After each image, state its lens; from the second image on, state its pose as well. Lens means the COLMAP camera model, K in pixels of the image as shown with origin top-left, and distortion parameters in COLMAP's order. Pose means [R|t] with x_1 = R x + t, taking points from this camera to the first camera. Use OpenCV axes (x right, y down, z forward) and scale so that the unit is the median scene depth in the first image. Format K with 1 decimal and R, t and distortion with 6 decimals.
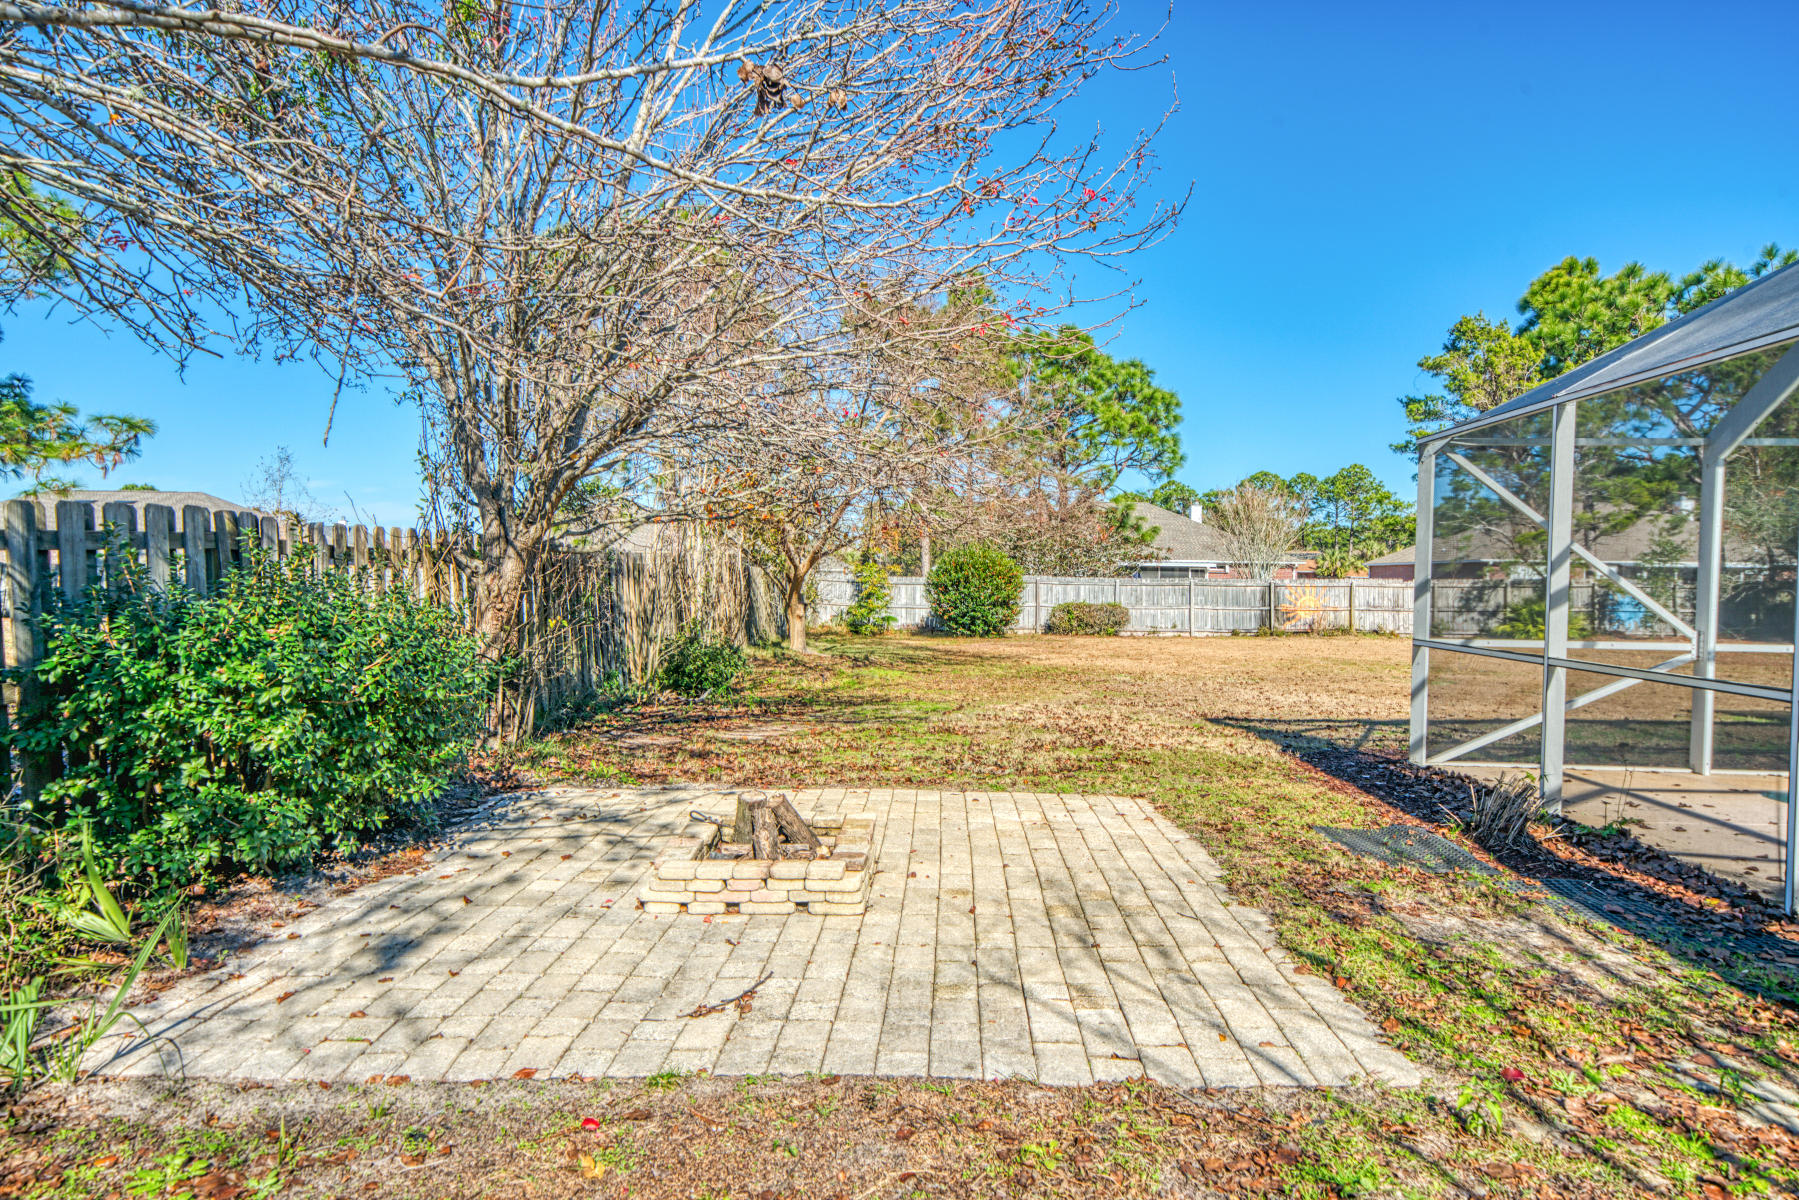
lens RADIAL K [[1124.3, 0, 890.3], [0, 1124.3, 600.8], [0, 0, 1]] dist [0.022675, 0.001095]
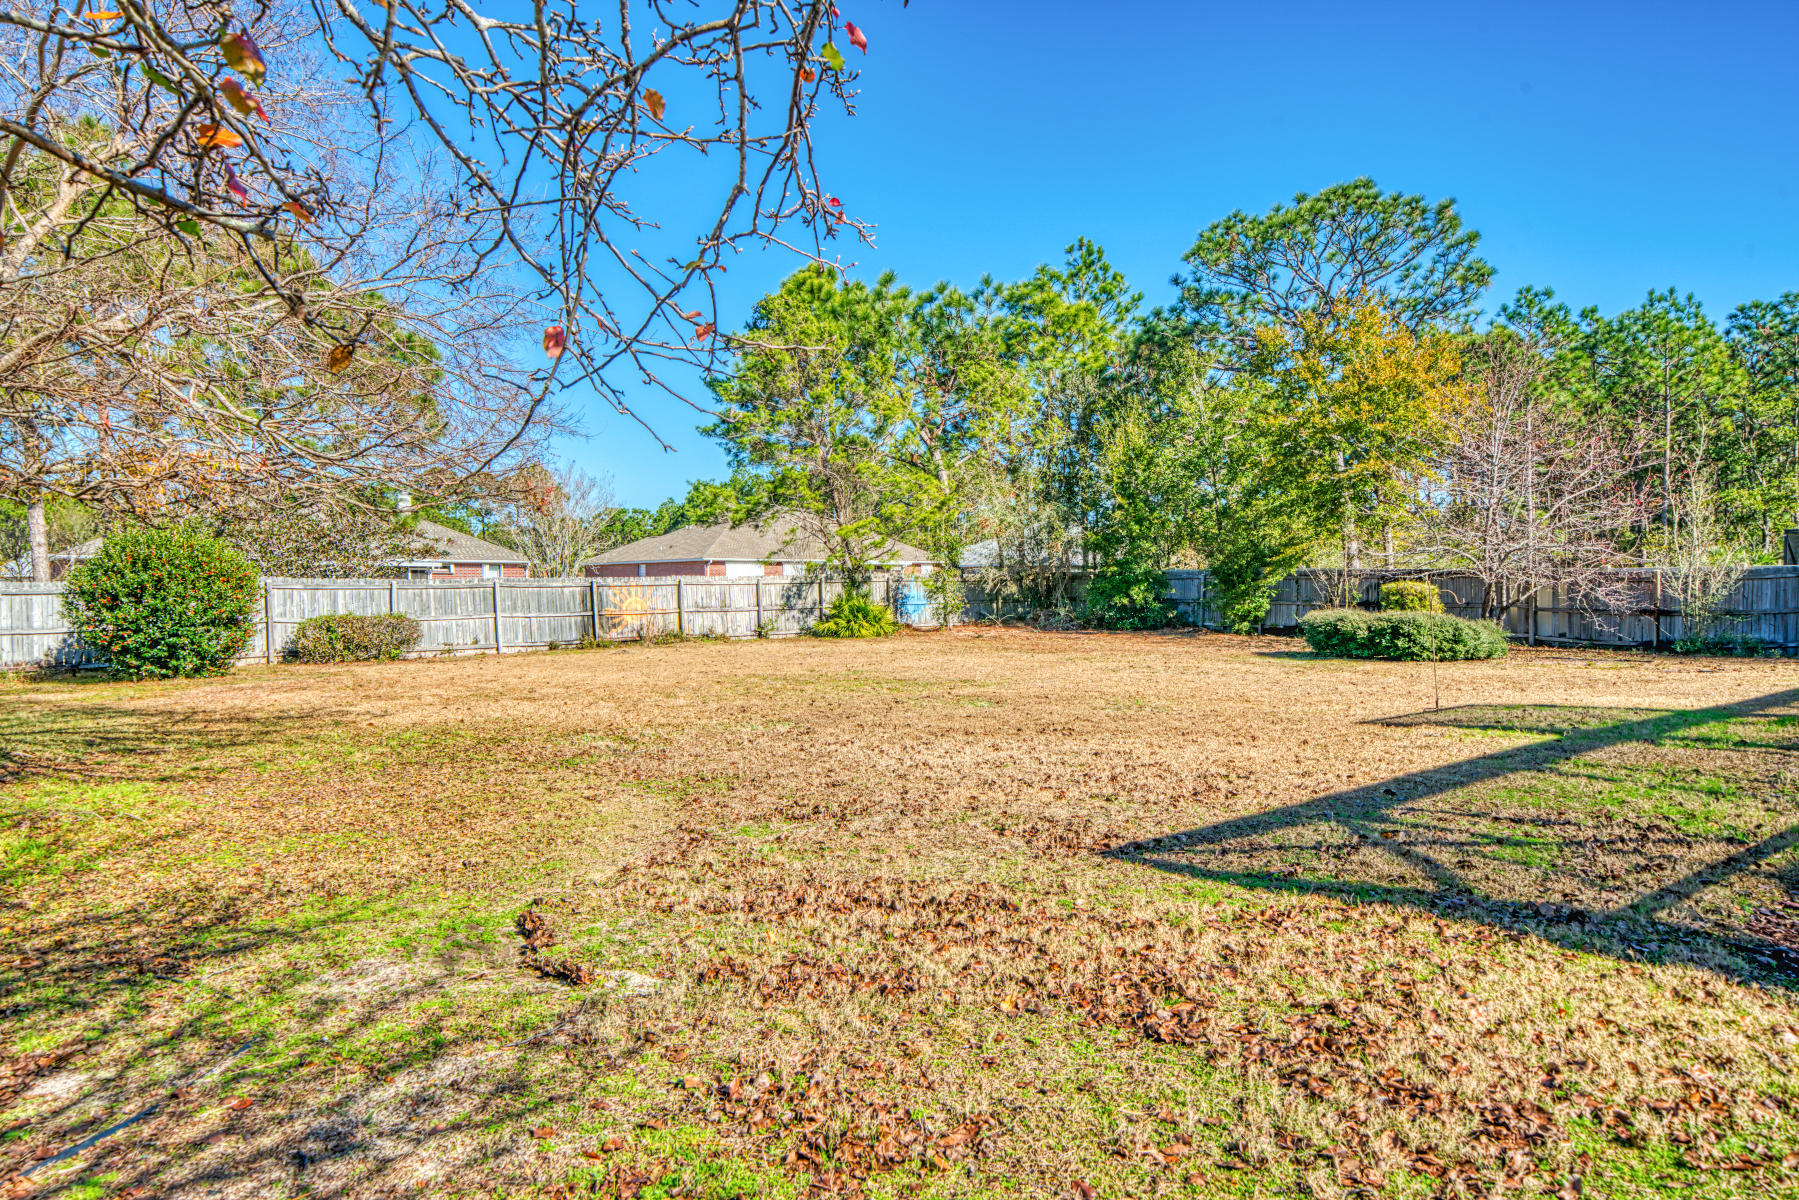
lens RADIAL K [[1124.3, 0, 913.0], [0, 1124.3, 596.7], [0, 0, 1]] dist [0.022675, 0.001095]
pose [[0.745855, -0.025220, 0.665631, -0.031568], [0.028646, 0.999573, 0.005774, -0.003442], [-0.665492, 0.014761, 0.746259, 0.238915]]
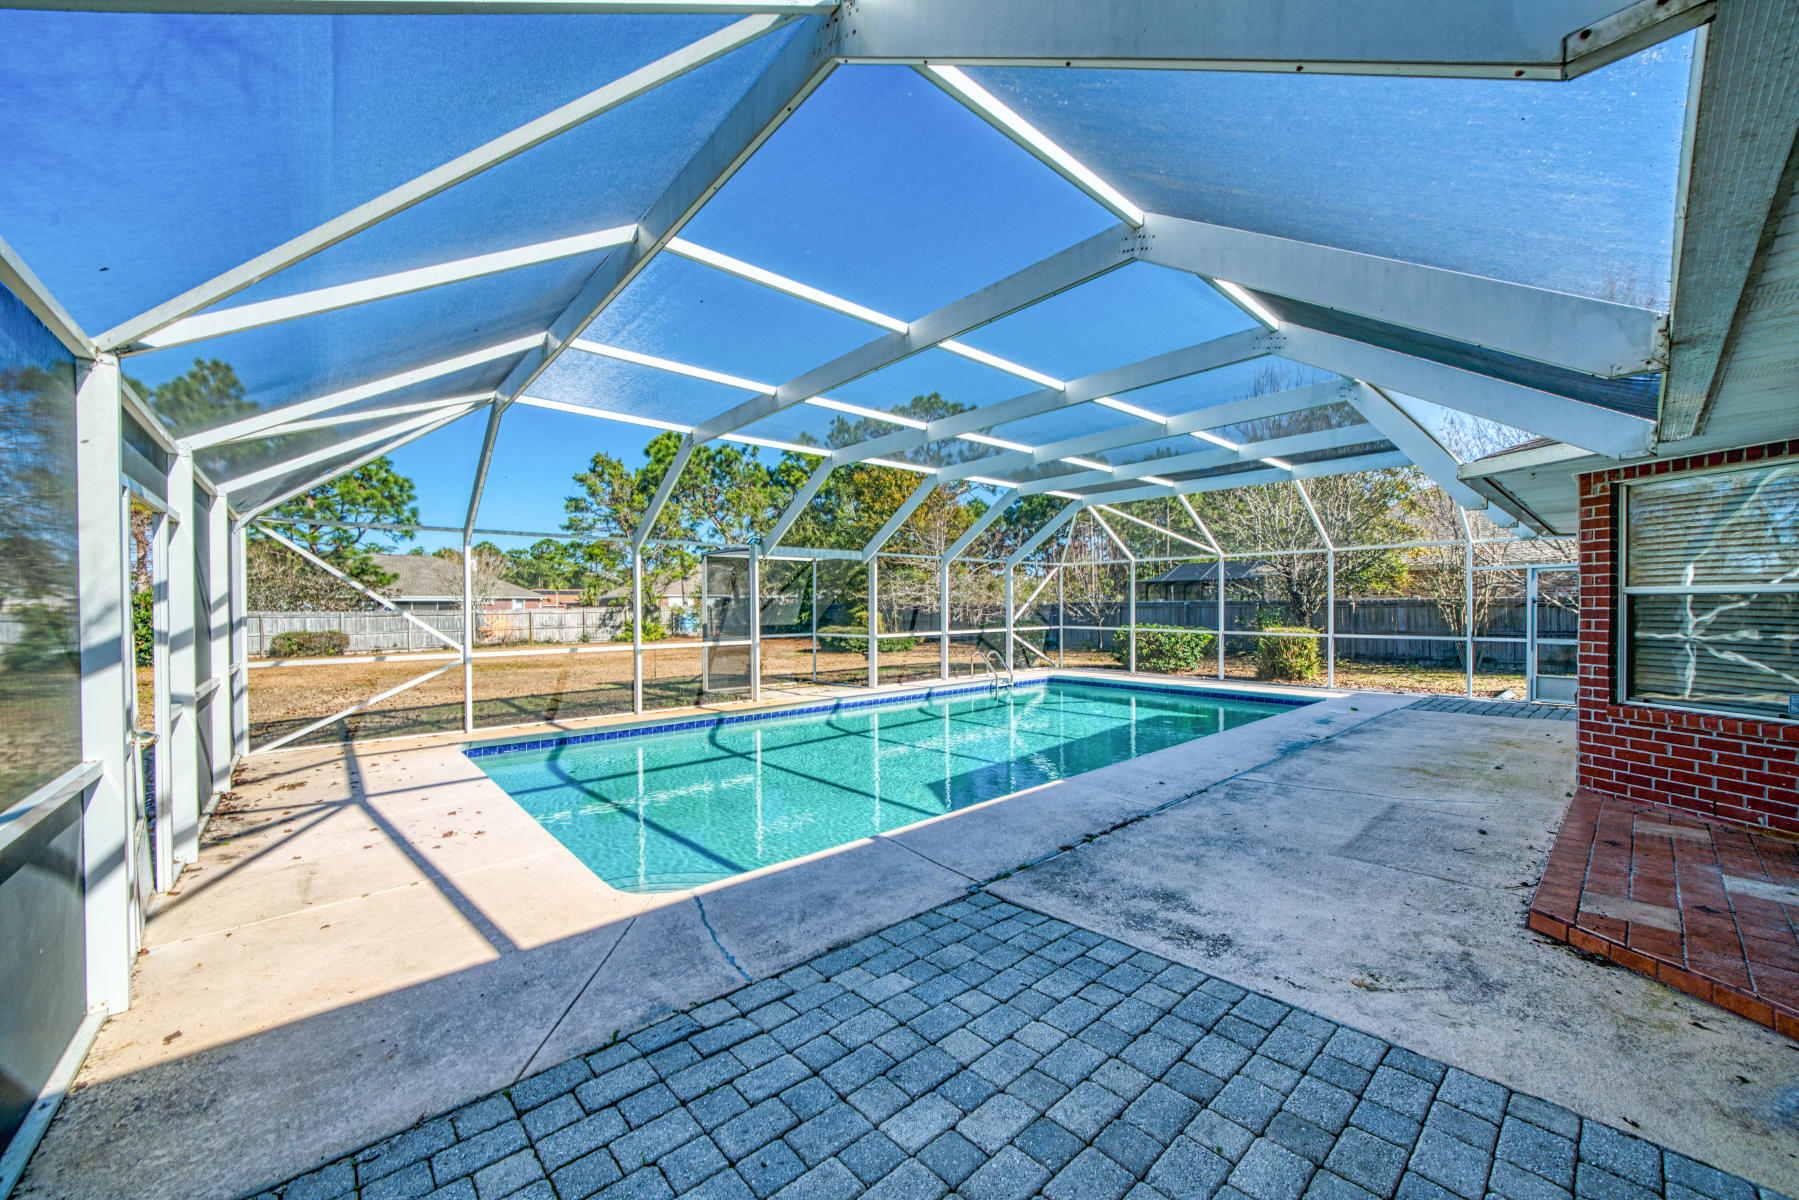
lens RADIAL K [[683.7, 0, 889.3], [0, 683.7, 599.8], [0, 0, 1]] dist [-0.010300, 0.000613]
pose [[0.708061, -0.011675, 0.706055, 0.092416], [0.032178, 0.999358, -0.015744, -0.000600], [-0.705418, 0.033867, 0.707982, -0.024179]]
